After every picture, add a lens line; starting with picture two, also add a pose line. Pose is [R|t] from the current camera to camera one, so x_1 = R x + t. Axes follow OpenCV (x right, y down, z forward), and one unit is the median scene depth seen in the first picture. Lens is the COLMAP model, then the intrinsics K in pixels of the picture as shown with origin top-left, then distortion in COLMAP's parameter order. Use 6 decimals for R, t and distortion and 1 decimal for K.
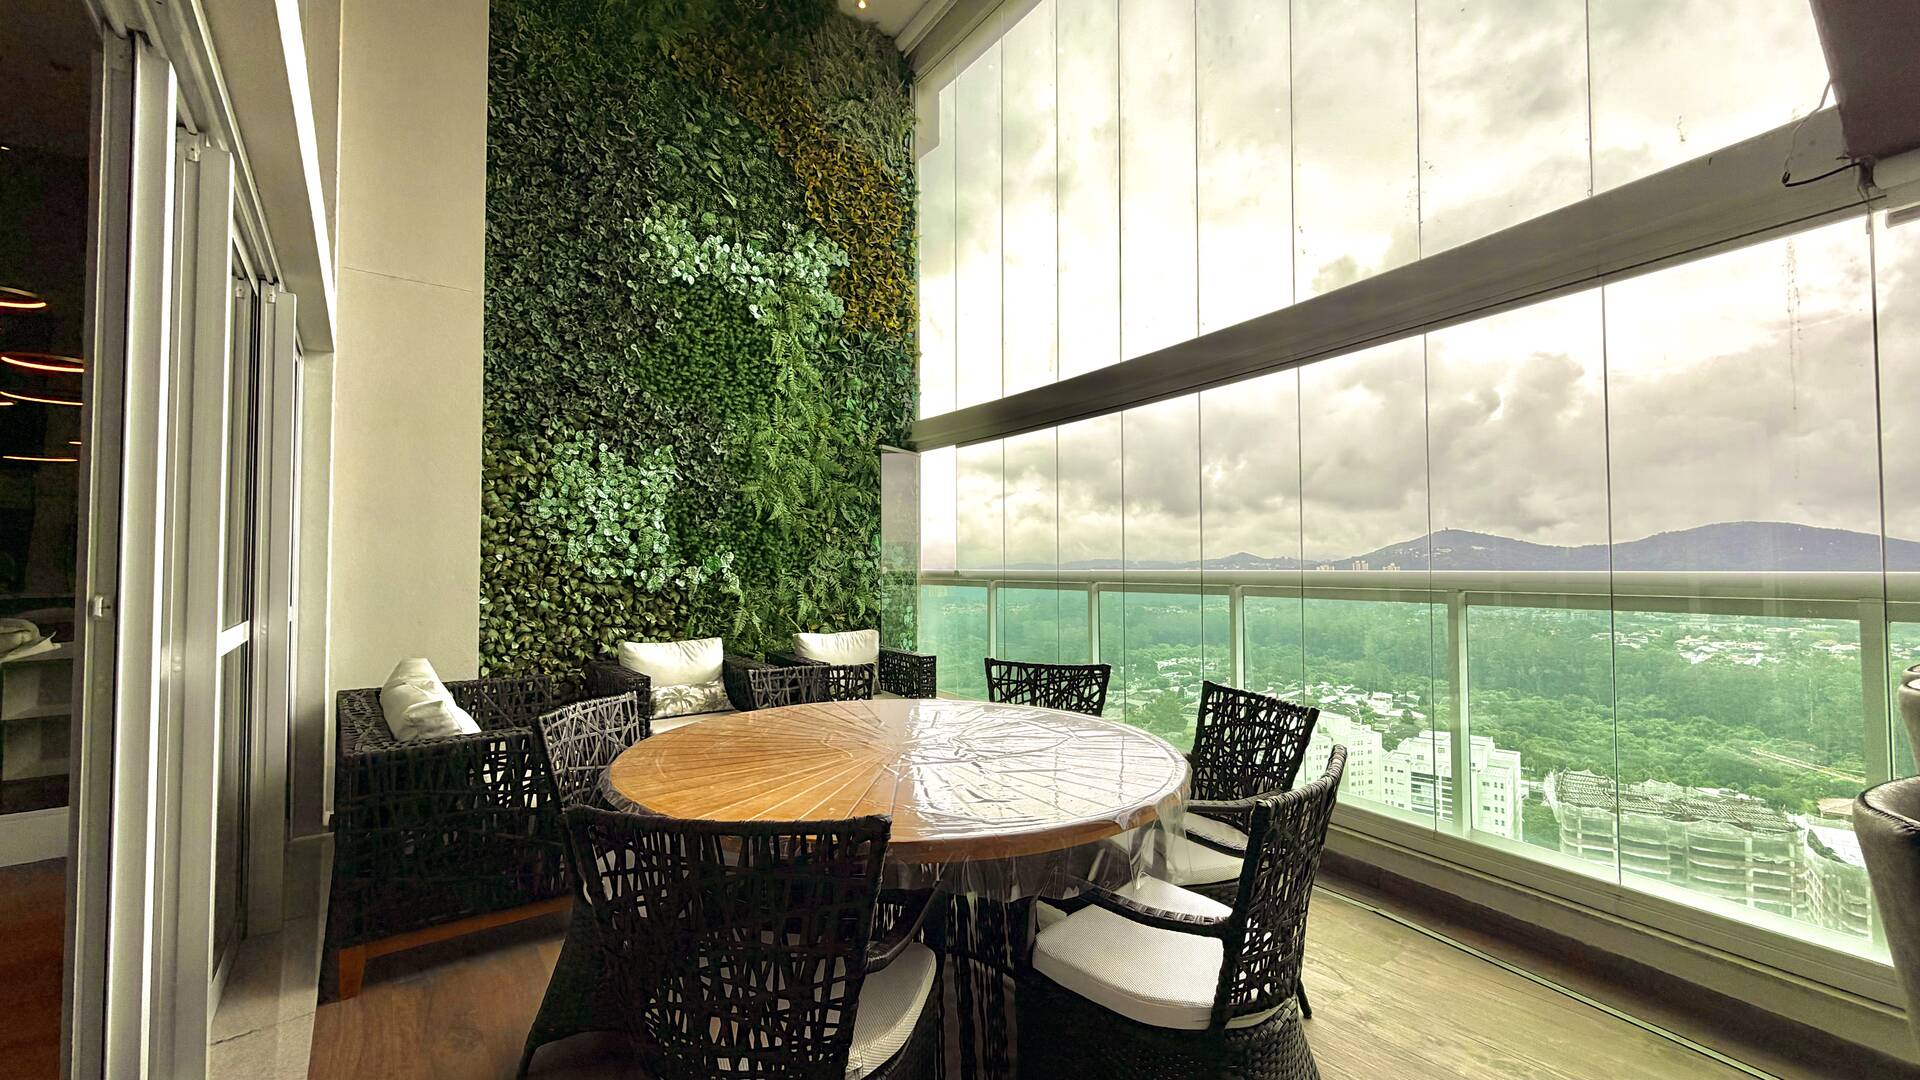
lens RADIAL K [[773.9, 0, 951.7], [0, 773.9, 543.8], [0, 0, 1]] dist [0.001234, 0.000383]
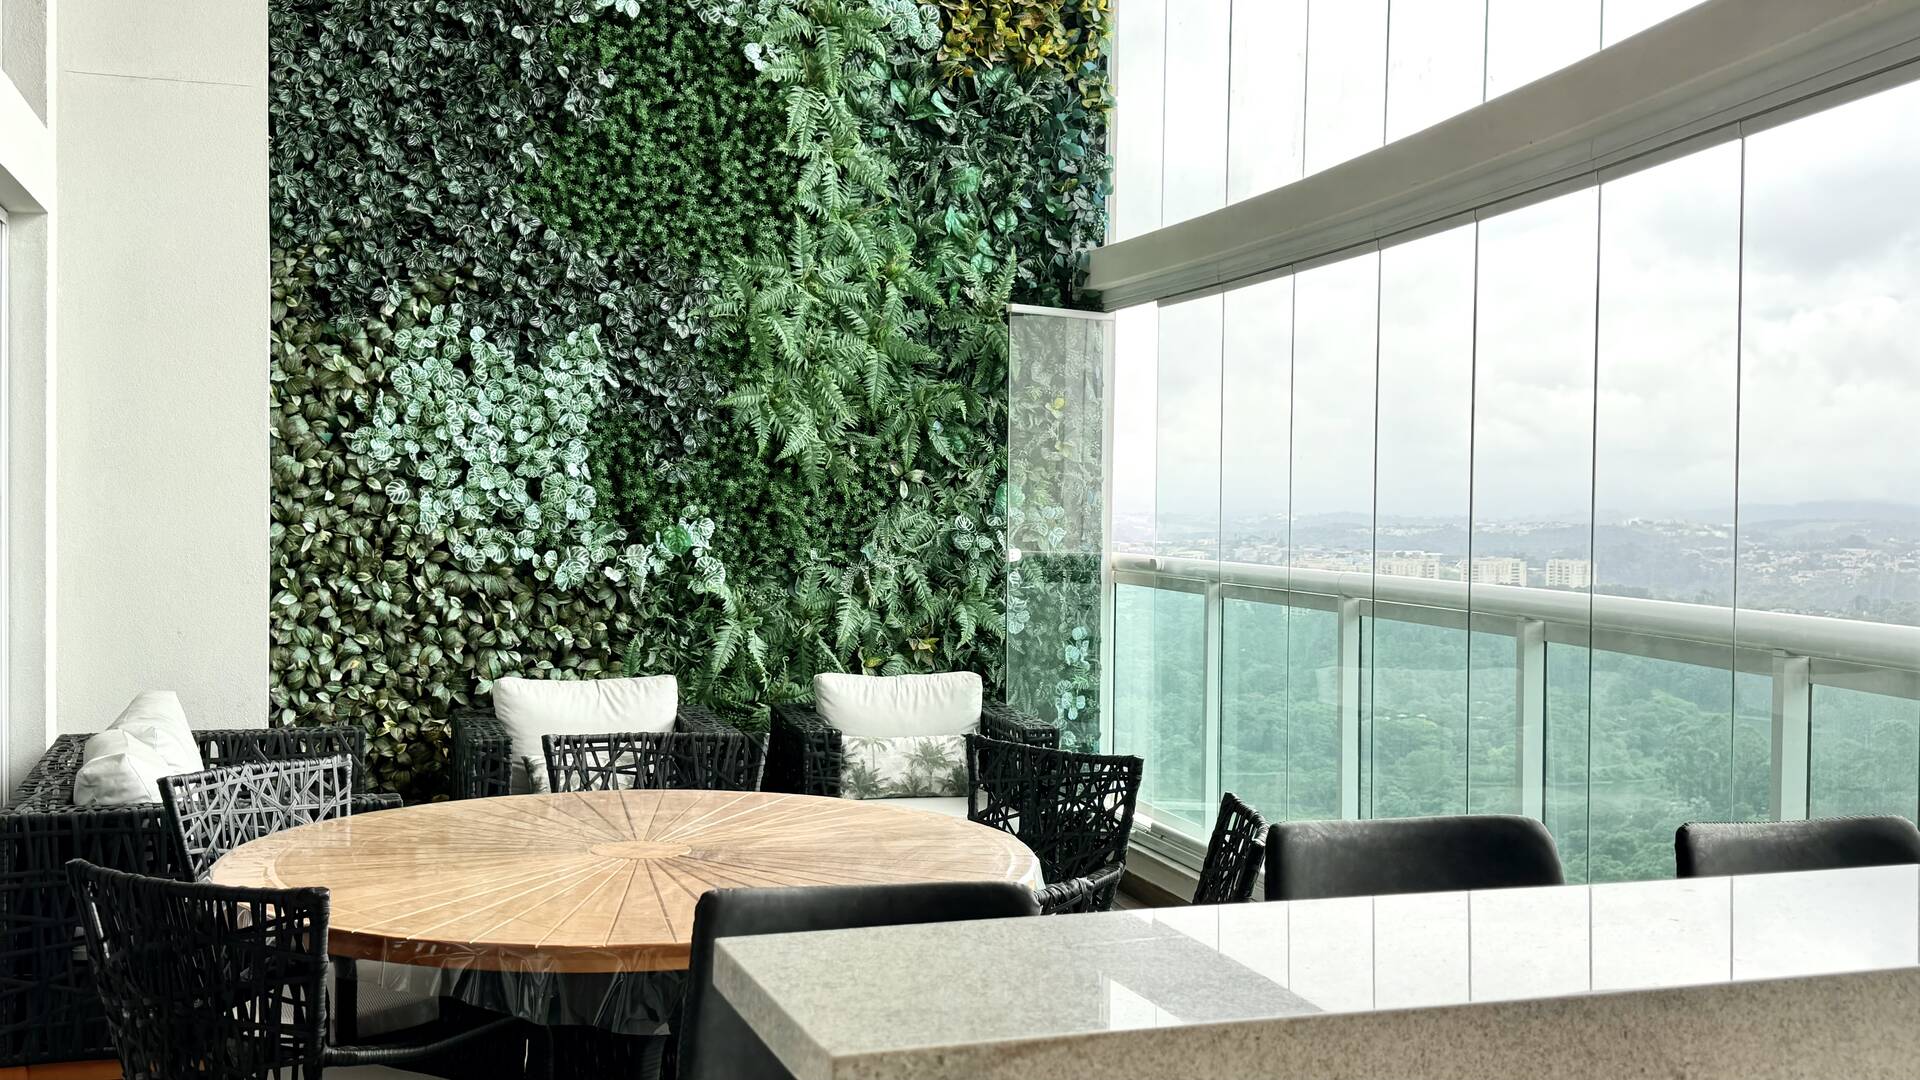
lens RADIAL K [[1931.8, 0, 961.8], [0, 1931.8, 549.6], [0, 0, 1]] dist [0.109756, 0.000000]
pose [[0.946292, 0.022544, -0.322527, 0.330763], [-0.004874, 0.998447, 0.055490, -0.044883], [0.323277, -0.050938, 0.944932, -0.228088]]
